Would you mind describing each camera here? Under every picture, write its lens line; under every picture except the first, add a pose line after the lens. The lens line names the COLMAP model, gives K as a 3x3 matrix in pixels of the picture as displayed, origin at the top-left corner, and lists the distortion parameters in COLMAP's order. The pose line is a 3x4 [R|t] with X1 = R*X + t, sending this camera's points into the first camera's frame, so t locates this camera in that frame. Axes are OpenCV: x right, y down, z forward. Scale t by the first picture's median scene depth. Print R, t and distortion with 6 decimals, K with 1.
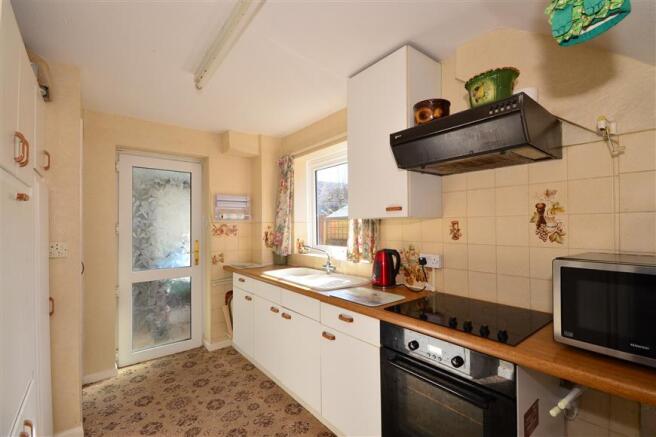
lens RADIAL K [[298.4, 0, 328.6], [0, 298.4, 220.8], [0, 0, 1]] dist [-0.001736, -0.001166]
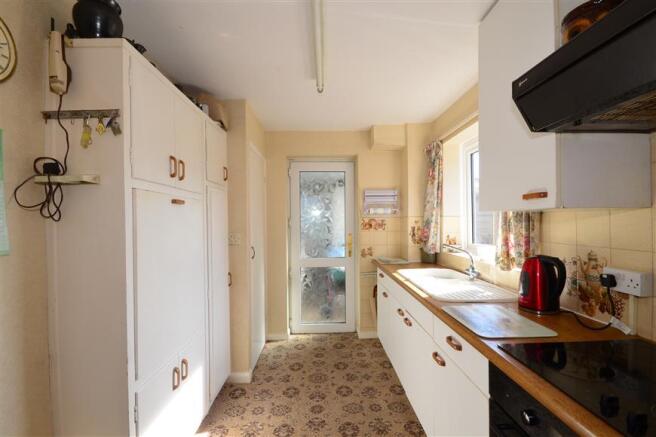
lens RADIAL K [[288.1, 0, 327.4], [0, 288.1, 220.3], [0, 0, 1]] dist [-0.008263, -0.001637]
pose [[0.790290, -0.000594, -0.612733, 0.169028], [0.013336, 0.999779, 0.016231, -0.001866], [0.612588, -0.020999, 0.790123, 0.155624]]
